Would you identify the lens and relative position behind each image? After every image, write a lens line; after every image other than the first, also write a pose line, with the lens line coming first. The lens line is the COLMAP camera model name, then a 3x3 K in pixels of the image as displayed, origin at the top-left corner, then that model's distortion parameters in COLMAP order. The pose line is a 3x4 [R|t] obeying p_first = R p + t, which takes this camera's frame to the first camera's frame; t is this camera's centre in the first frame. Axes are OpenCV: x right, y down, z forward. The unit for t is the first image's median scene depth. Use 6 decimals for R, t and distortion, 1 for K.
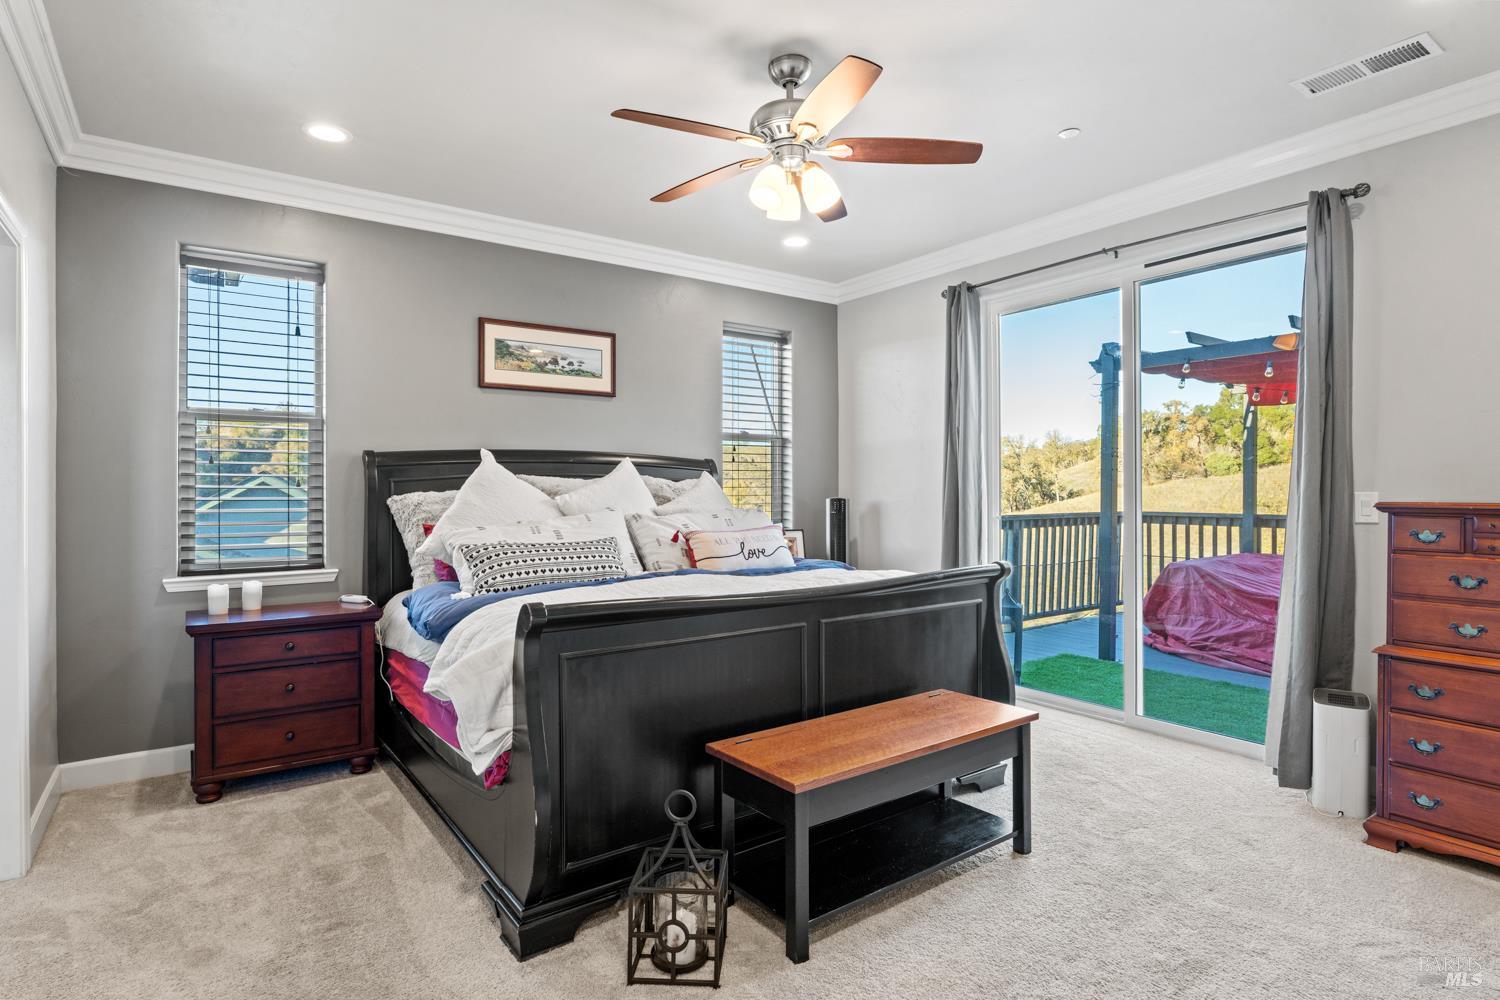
lens RADIAL K [[799.4, 0, 745.1], [0, 799.4, 494.0], [0, 0, 1]] dist [-0.011004, 0.003453]
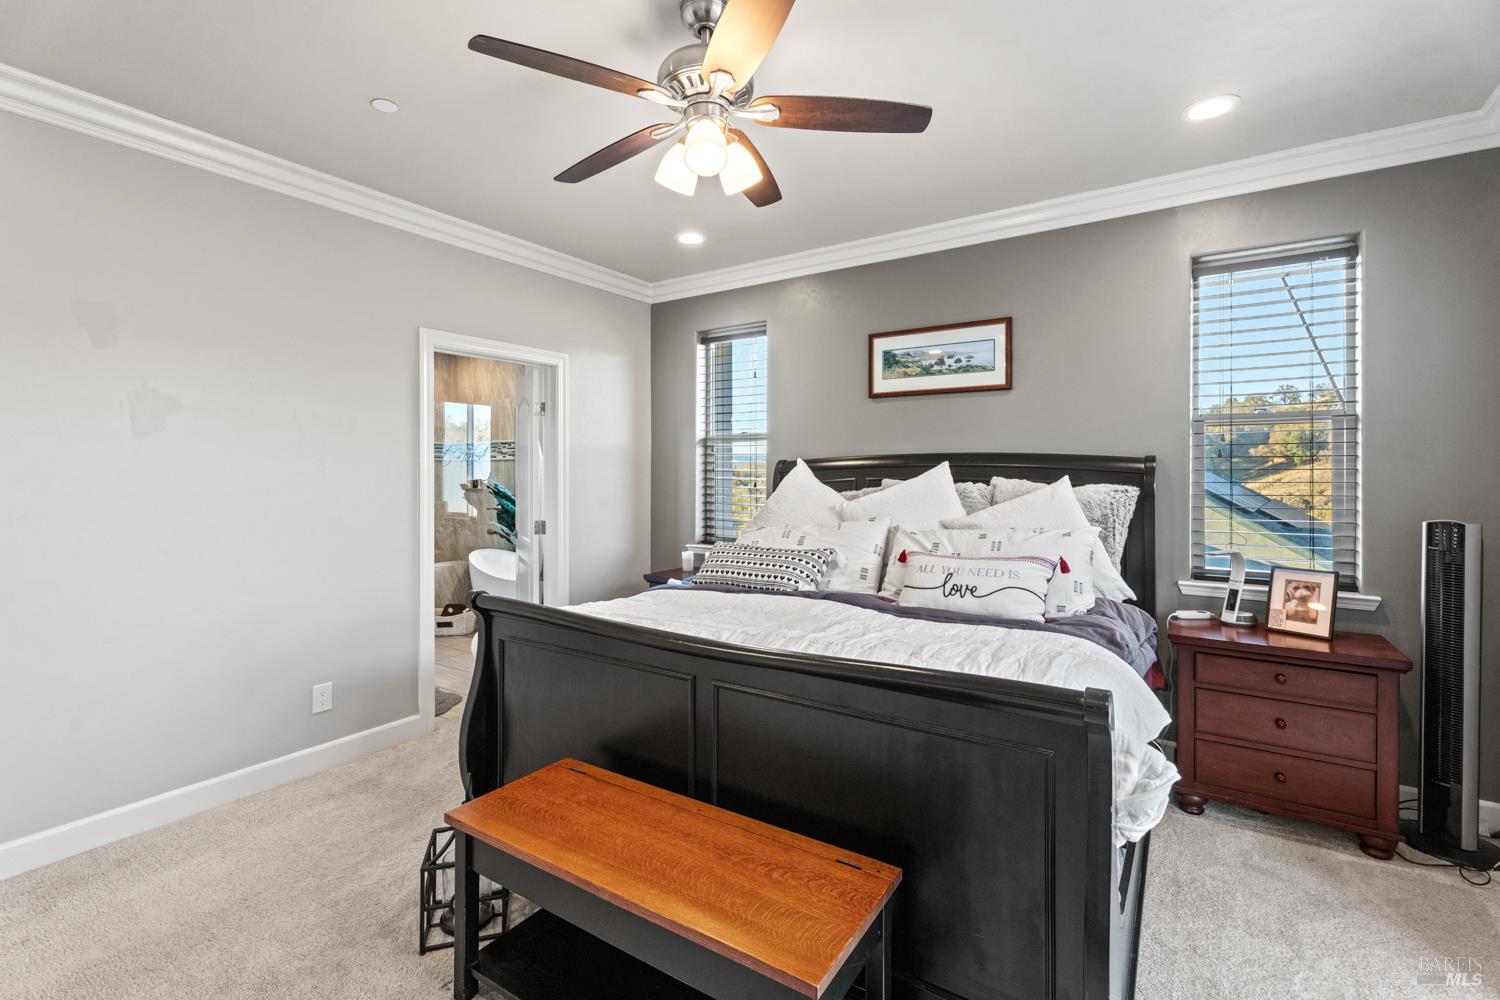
lens RADIAL K [[680.9, 0, 736.0], [0, 680.9, 475.7], [0, 0, 1]] dist [0.008802, 0.000713]
pose [[0.341565, 0.009457, -0.939811, 0.459586], [-0.003512, 0.999955, 0.008785, -0.033612], [0.939852, 0.000300, 0.341582, 0.483595]]
